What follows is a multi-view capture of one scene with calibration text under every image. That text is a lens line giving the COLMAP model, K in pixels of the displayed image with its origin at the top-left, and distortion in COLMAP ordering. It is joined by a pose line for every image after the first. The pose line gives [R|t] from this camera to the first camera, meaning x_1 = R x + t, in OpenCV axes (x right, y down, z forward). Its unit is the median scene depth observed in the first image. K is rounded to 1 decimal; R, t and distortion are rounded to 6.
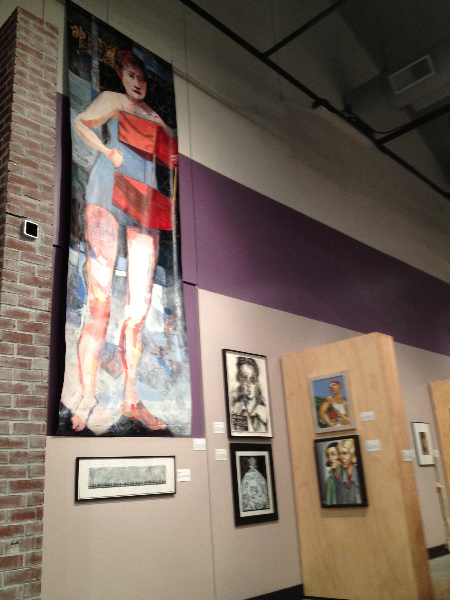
lens RADIAL K [[566.1, 0, 225.0], [0, 566.1, 300.0], [0, 0, 1]] dist [0.178762, -0.361299]
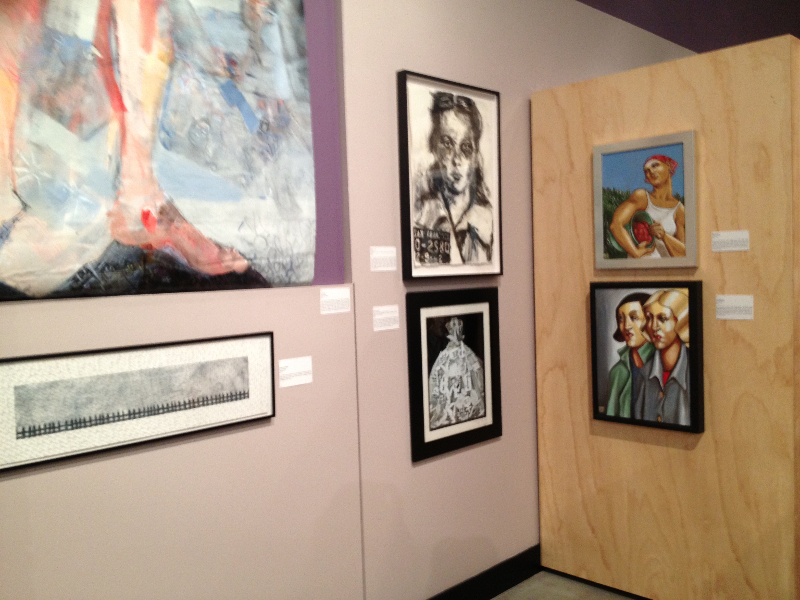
lens RADIAL K [[754.8, 0, 400.0], [0, 754.8, 300.0], [0, 0, 1]] dist [0.178762, -0.361299]
pose [[0.999354, 0.035196, -0.007232, 0.007273], [-0.030361, 0.934778, 0.353934, 0.049420], [0.019217, -0.353486, 0.935243, 0.458757]]
